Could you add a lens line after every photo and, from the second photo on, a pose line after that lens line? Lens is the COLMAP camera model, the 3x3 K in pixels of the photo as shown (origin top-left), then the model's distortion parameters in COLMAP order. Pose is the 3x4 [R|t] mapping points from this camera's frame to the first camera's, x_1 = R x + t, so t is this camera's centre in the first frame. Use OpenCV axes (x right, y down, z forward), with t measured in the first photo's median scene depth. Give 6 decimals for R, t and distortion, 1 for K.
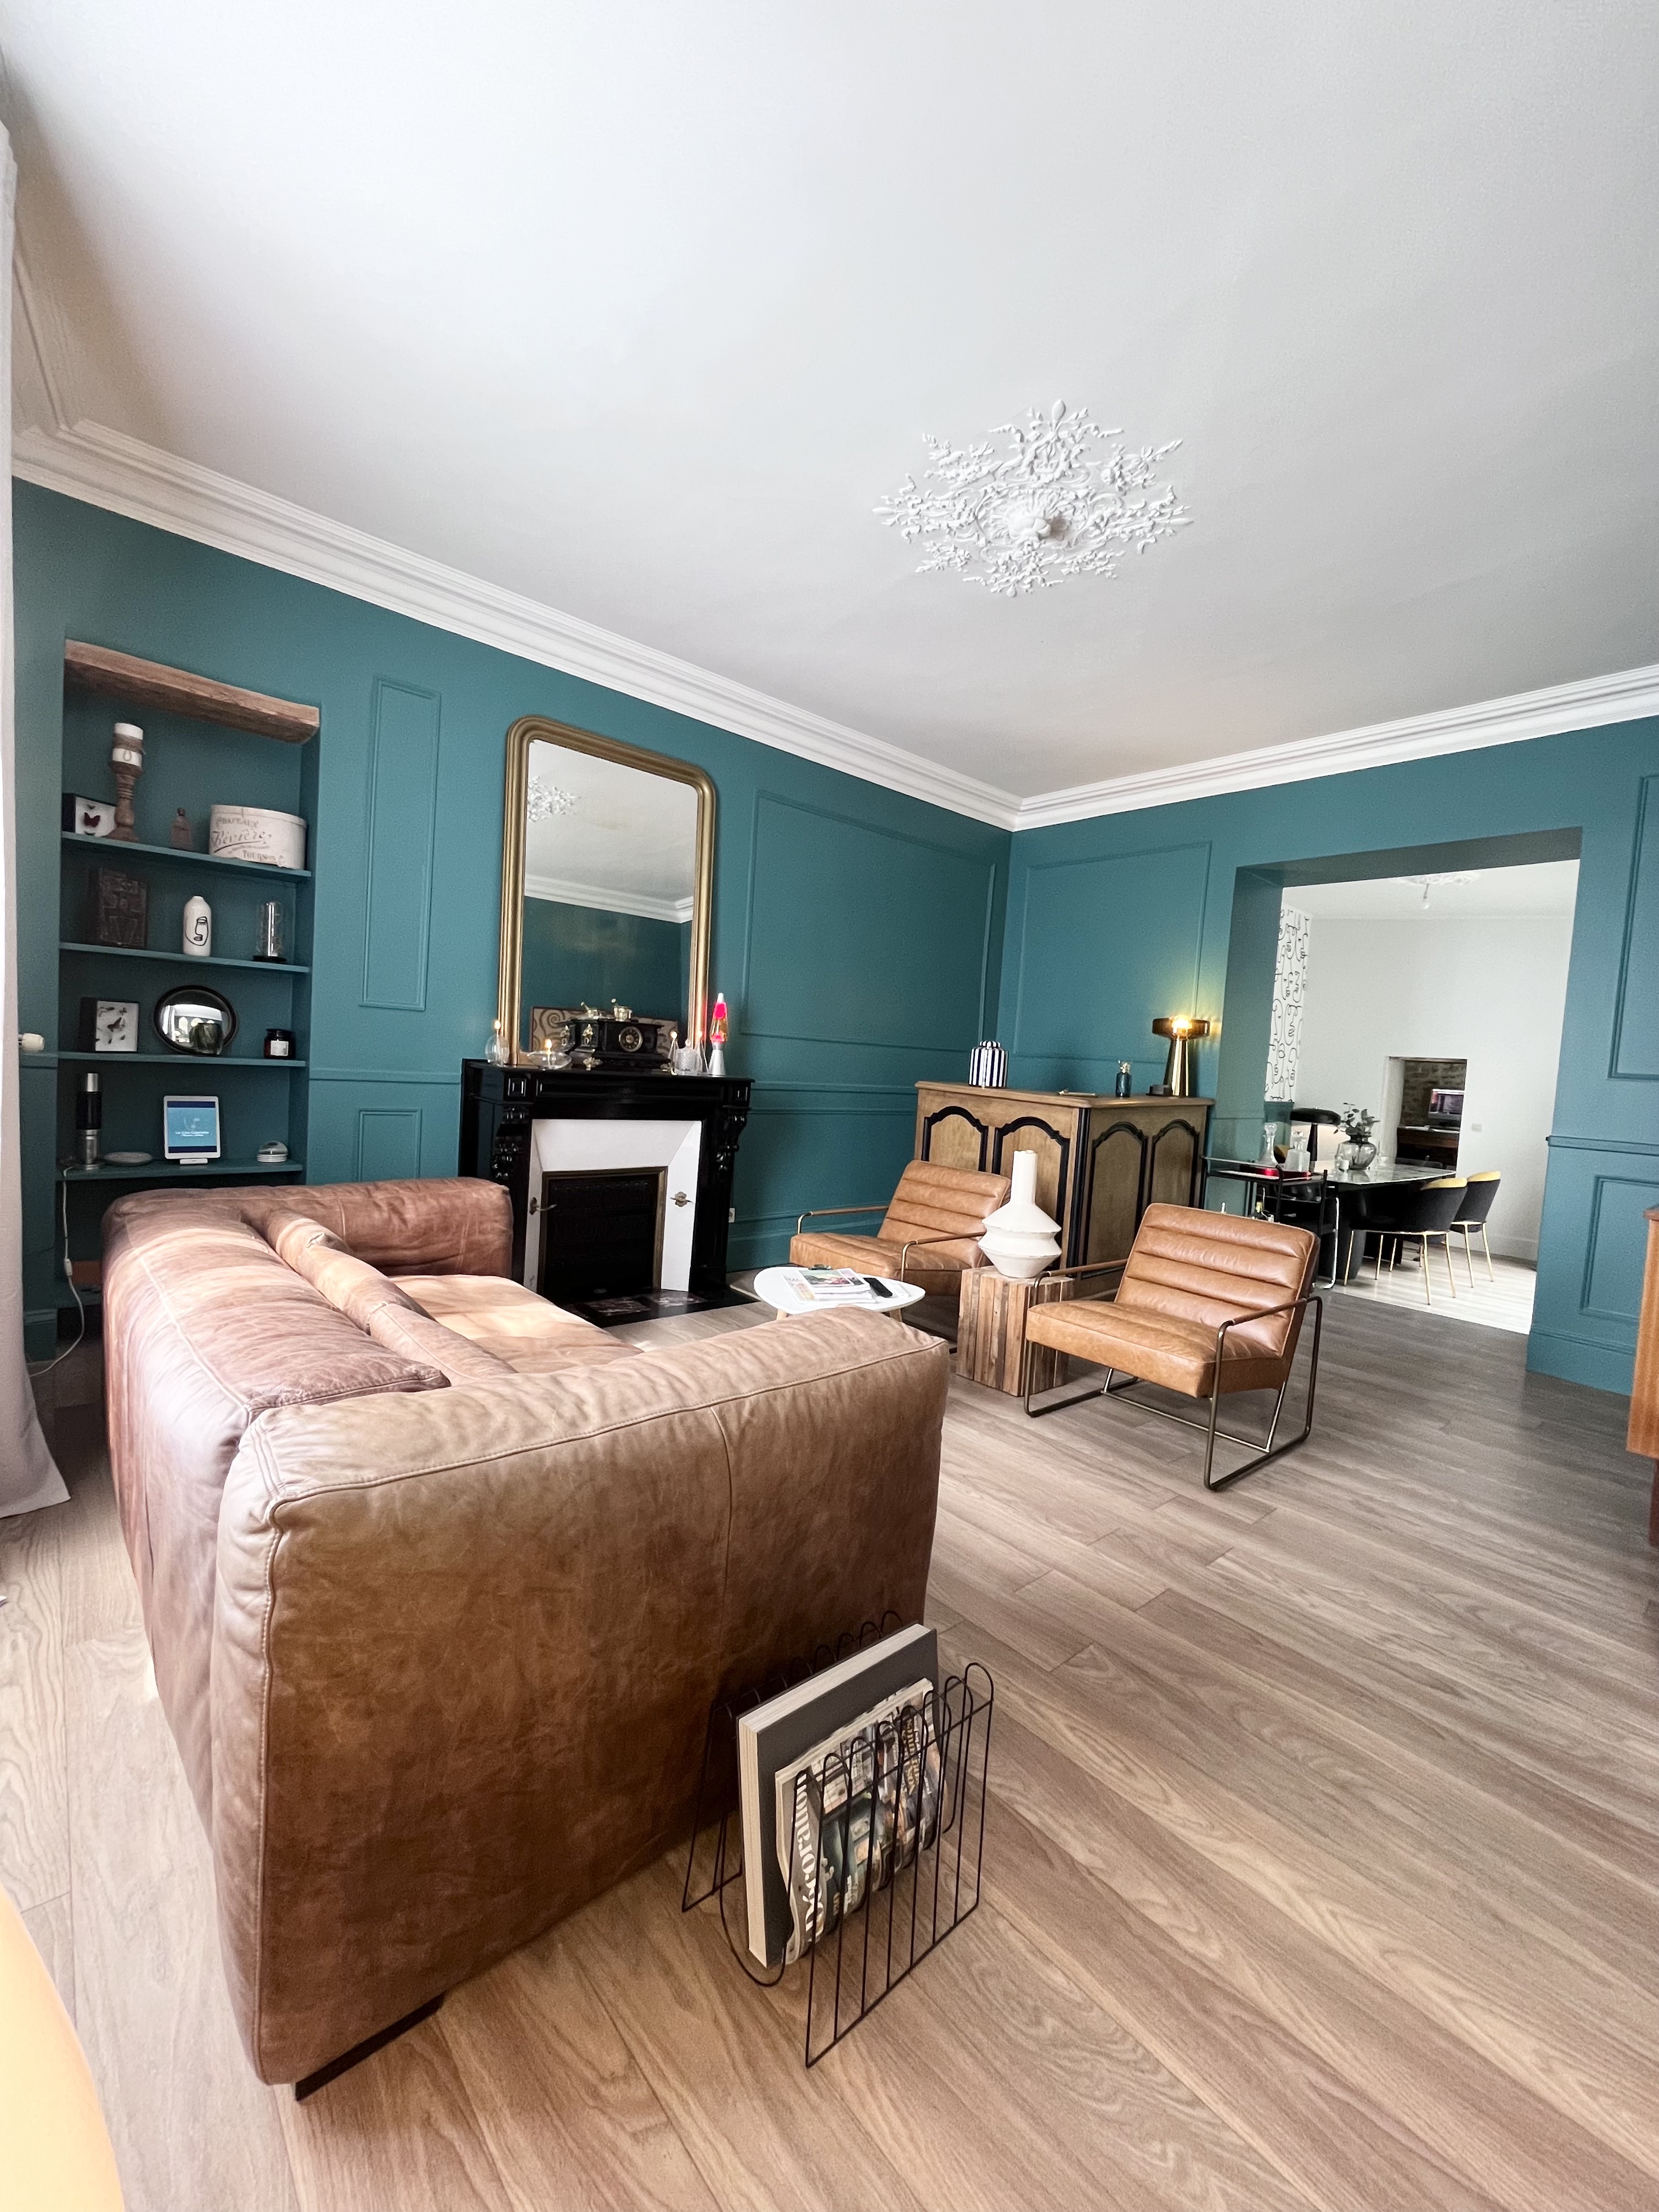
lens RADIAL K [[888.2, 0, 827.1], [0, 888.2, 1103.9], [0, 0, 1]] dist [-0.004177, -0.000638]
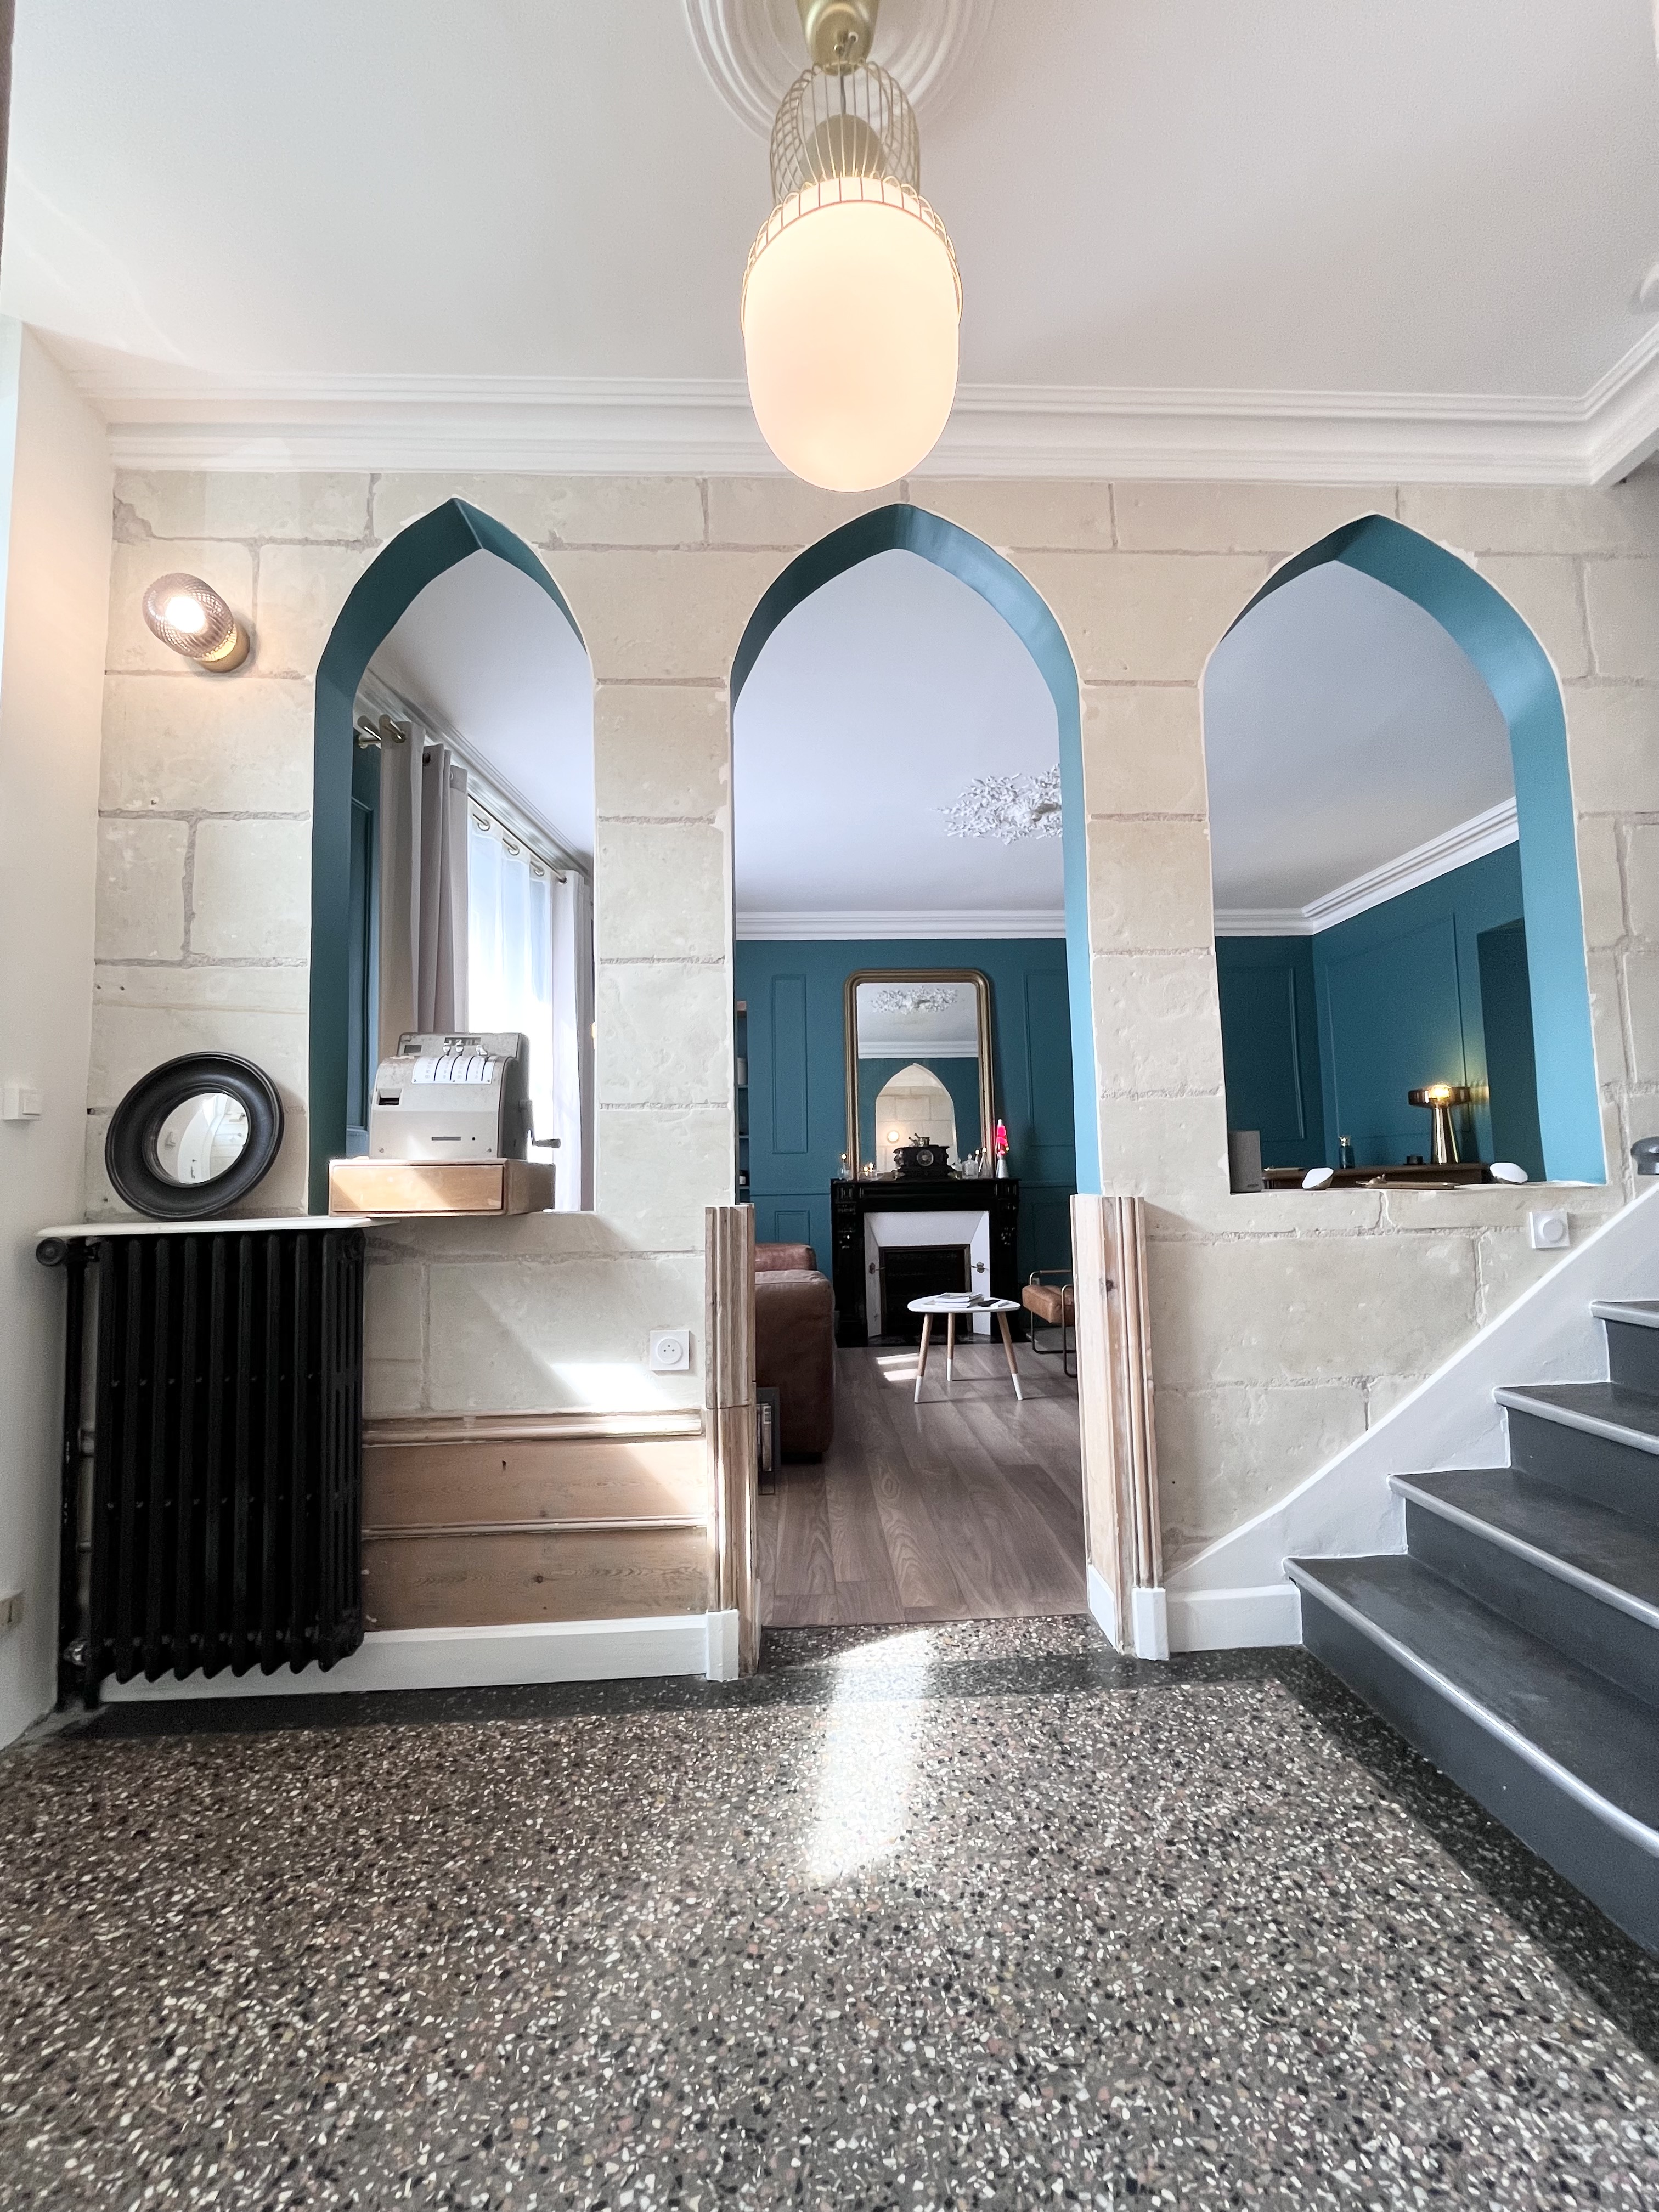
lens RADIAL K [[888.2, 0, 832.5], [0, 888.2, 1111.3], [0, 0, 1]] dist [-0.004177, -0.000638]
pose [[0.772461, -0.125625, -0.622513, 0.592923], [0.037689, 0.987580, -0.152529, 0.072287], [0.633943, 0.094361, 0.767602, -0.269279]]
